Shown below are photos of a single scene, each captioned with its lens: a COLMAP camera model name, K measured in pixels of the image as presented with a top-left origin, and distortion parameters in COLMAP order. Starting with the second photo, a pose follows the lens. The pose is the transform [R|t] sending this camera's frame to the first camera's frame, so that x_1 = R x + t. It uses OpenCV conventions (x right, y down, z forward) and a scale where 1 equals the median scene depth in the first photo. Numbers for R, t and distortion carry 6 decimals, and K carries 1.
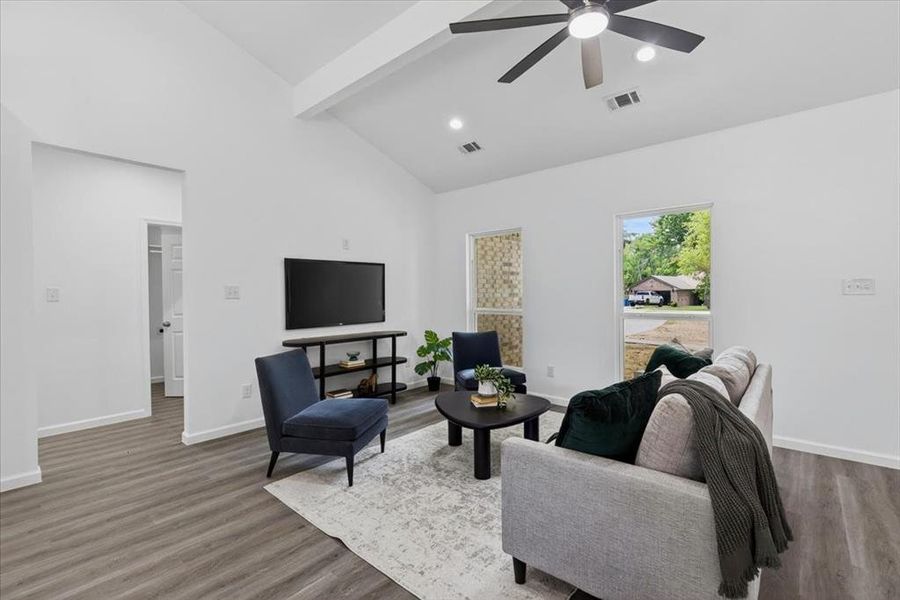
lens RADIAL K [[400.8, 0, 457.7], [0, 400.8, 292.8], [0, 0, 1]] dist [-0.004334, -0.000158]
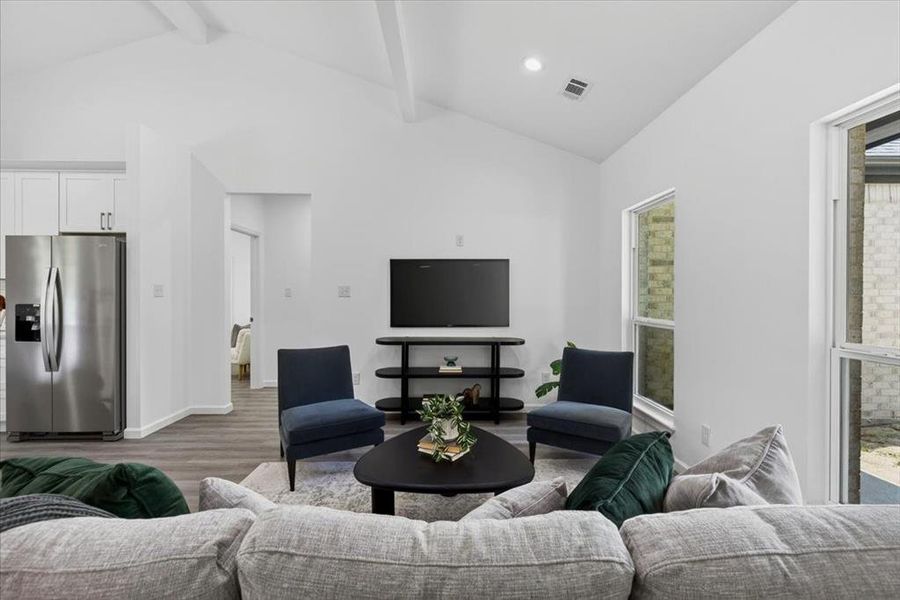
lens RADIAL K [[400.8, 0, 452.4], [0, 400.8, 296.1], [0, 0, 1]] dist [-0.004334, -0.000158]
pose [[0.674652, 0.019163, -0.737887, 0.408420], [-0.008013, 0.999794, 0.018639, -0.009652], [0.738092, -0.006662, 0.674667, 0.362513]]
